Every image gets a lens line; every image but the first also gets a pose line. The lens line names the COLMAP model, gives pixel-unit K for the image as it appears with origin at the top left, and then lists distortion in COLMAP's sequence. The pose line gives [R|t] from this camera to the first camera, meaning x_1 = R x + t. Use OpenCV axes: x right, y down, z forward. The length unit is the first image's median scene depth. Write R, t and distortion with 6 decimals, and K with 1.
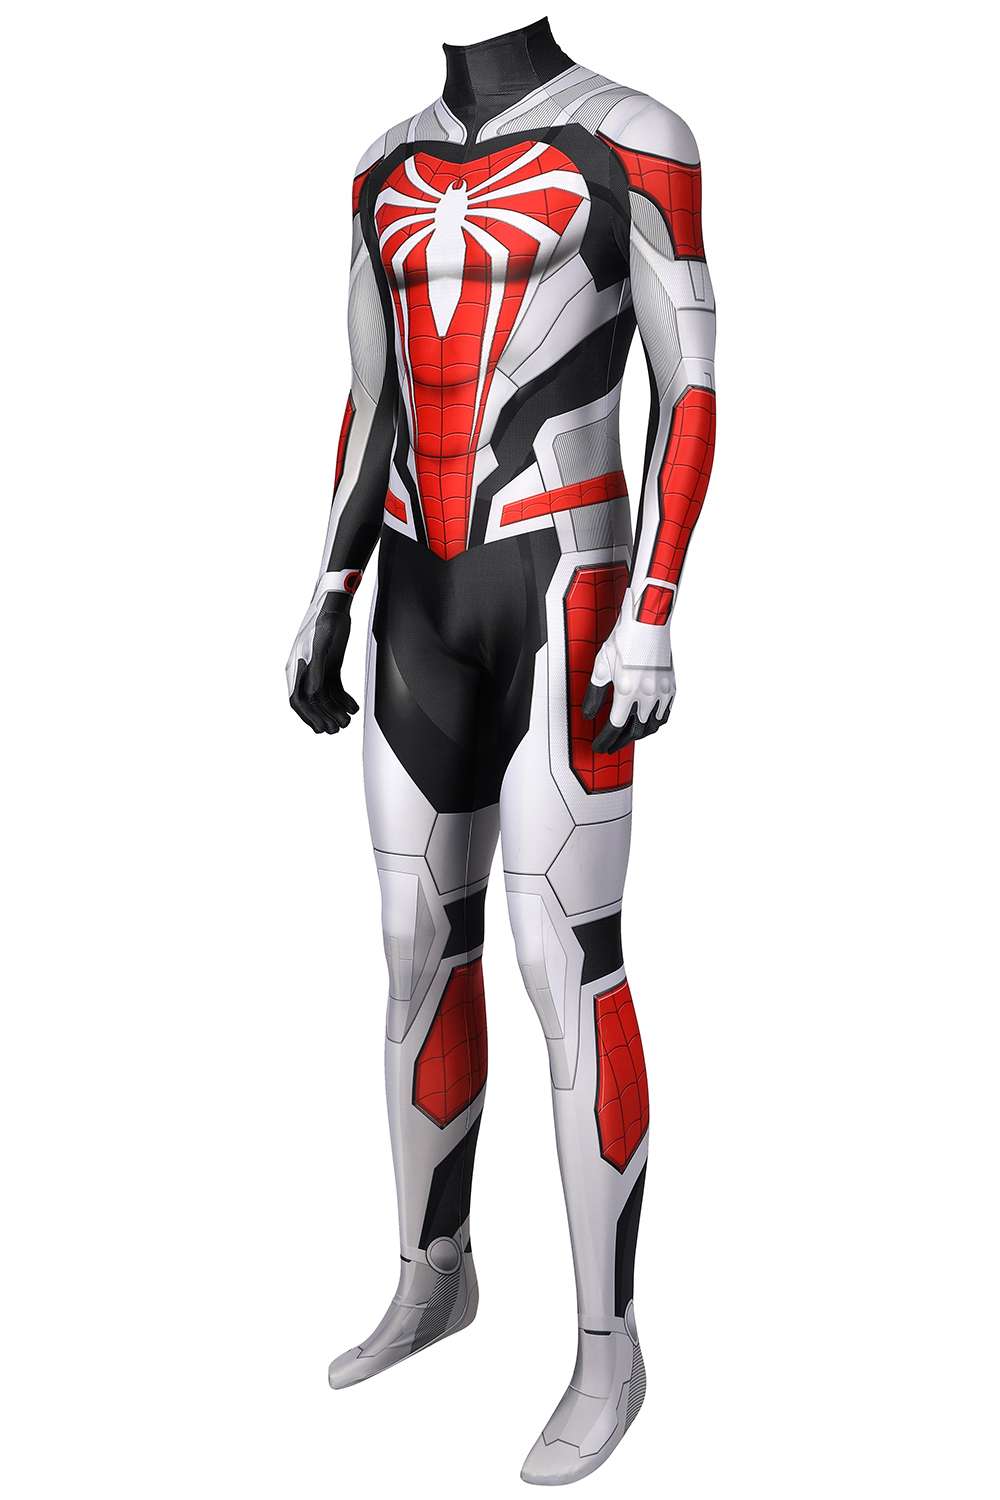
lens RADIAL K [[2012.5, 0, 498.0], [0, 2012.5, 735.0], [0, 0, 1]] dist [0.038135, 0.000000]
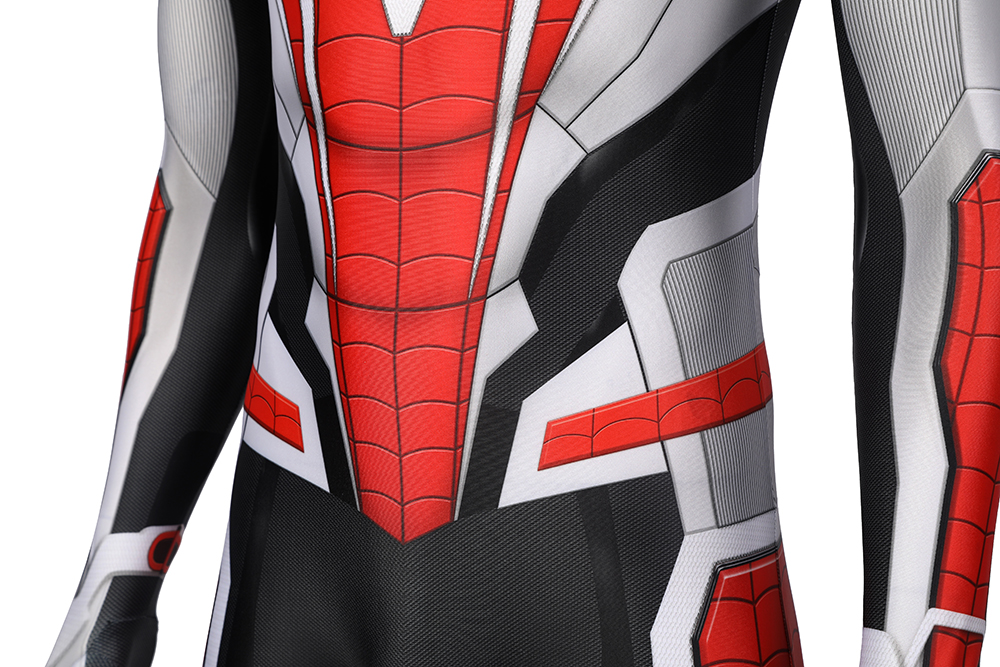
lens RADIAL K [[1653.0, 0, 496.7], [0, 1653.0, 340.2], [0, 0, 1]] dist [0.165762, 0.000000]
pose [[0.986216, 0.002672, 0.165439, -0.066760], [0.013709, 0.995112, -0.097794, -0.096580], [-0.164892, 0.098714, 0.981359, 0.649530]]
